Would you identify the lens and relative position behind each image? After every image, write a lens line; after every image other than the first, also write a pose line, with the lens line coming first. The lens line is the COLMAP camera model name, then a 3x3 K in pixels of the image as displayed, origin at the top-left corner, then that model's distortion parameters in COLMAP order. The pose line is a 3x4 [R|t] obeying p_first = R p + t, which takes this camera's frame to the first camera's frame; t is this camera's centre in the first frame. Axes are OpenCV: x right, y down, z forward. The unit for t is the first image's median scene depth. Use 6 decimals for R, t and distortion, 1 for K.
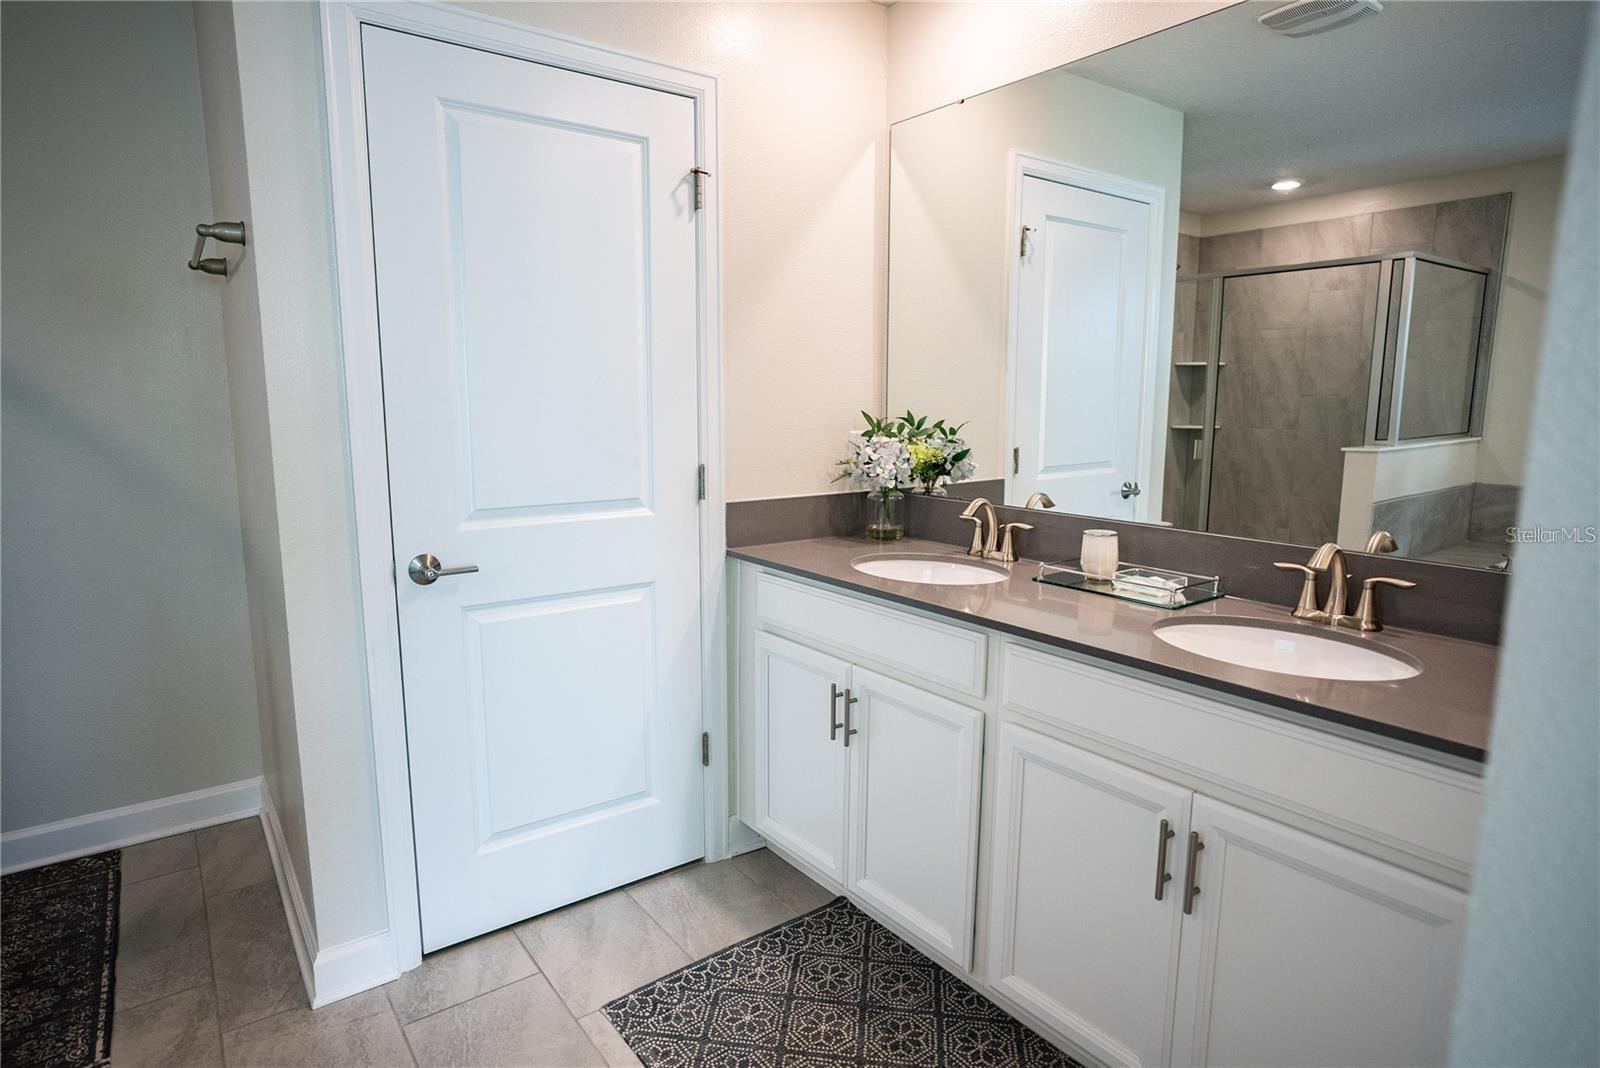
lens RADIAL K [[875.2, 0, 838.4], [0, 875.2, 543.5], [0, 0, 1]] dist [-0.015521, 0.009473]
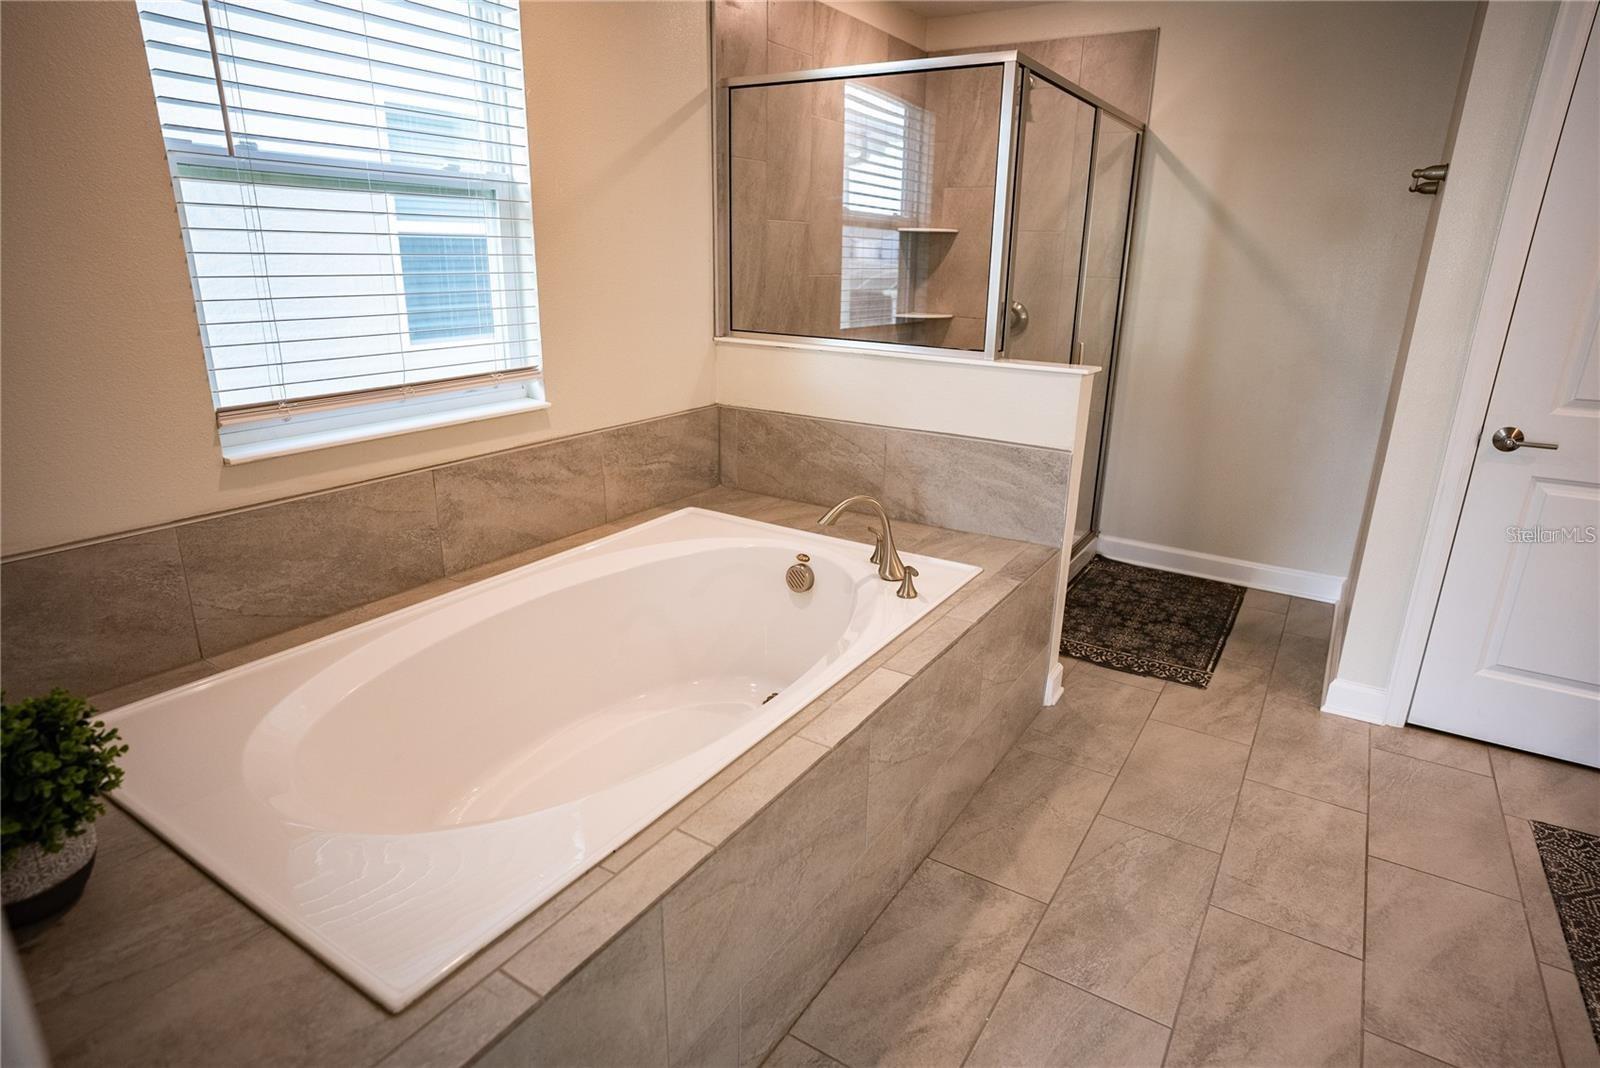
lens RADIAL K [[875.2, 0, 796.3], [0, 875.2, 540.0], [0, 0, 1]] dist [-0.015521, 0.009473]
pose [[0.330319, 0.278476, -0.901854, 0.347139], [-0.157811, 0.958330, 0.238114, 0.032239], [0.930583, 0.063669, 0.360502, -0.379372]]
